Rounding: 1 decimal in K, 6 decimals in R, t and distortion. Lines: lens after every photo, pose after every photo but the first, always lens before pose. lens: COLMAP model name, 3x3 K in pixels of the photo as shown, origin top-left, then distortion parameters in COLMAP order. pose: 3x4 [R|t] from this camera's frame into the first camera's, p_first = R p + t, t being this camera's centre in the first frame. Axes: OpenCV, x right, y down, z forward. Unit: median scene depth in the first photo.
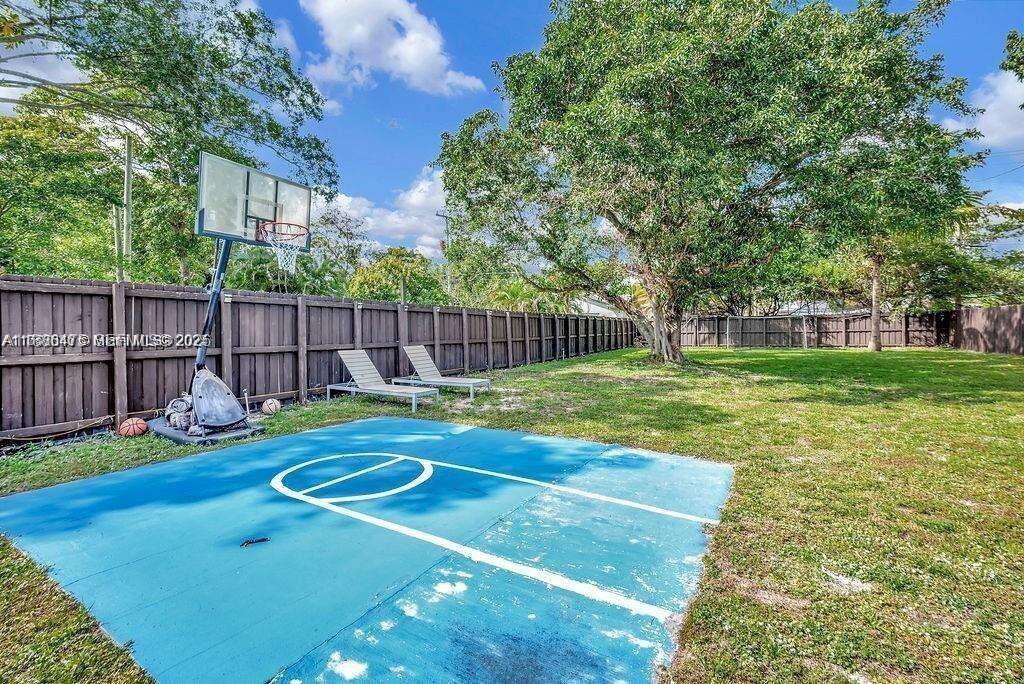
lens RADIAL K [[462.9, 0, 510.3], [0, 462.9, 332.0], [0, 0, 1]] dist [-0.001360, -0.000080]
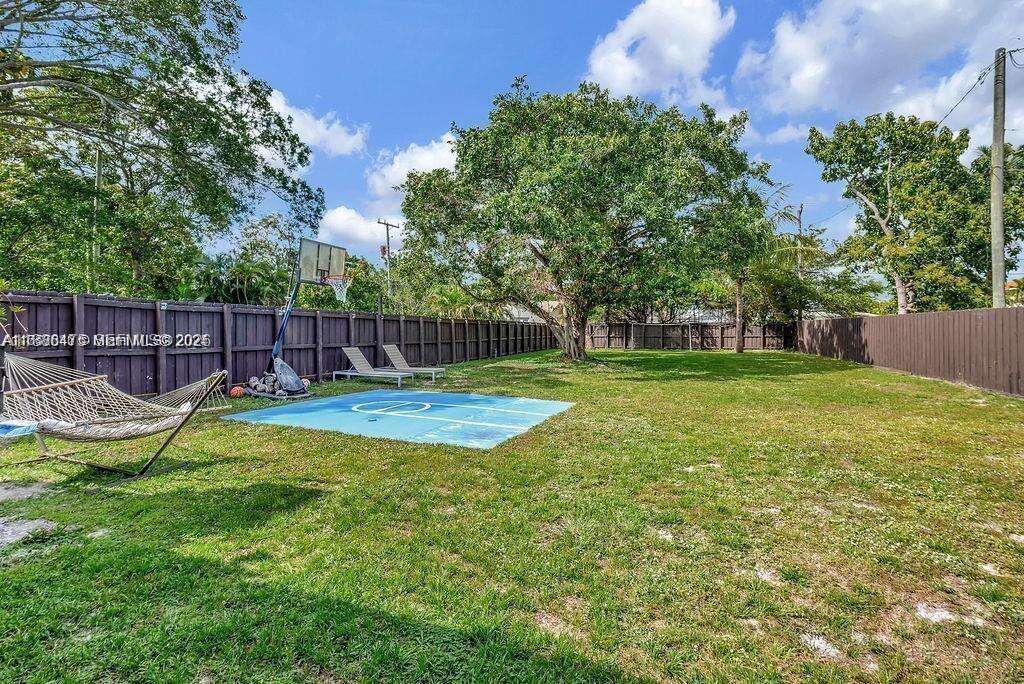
lens RADIAL K [[493.6, 0, 513.6], [0, 493.6, 336.6], [0, 0, 1]] dist [0.001686, 0.000251]
pose [[0.988832, 0.010411, 0.148668, -0.040450], [-0.011406, 0.999918, 0.005839, -0.005753], [-0.148595, -0.007469, 0.988870, -0.356173]]
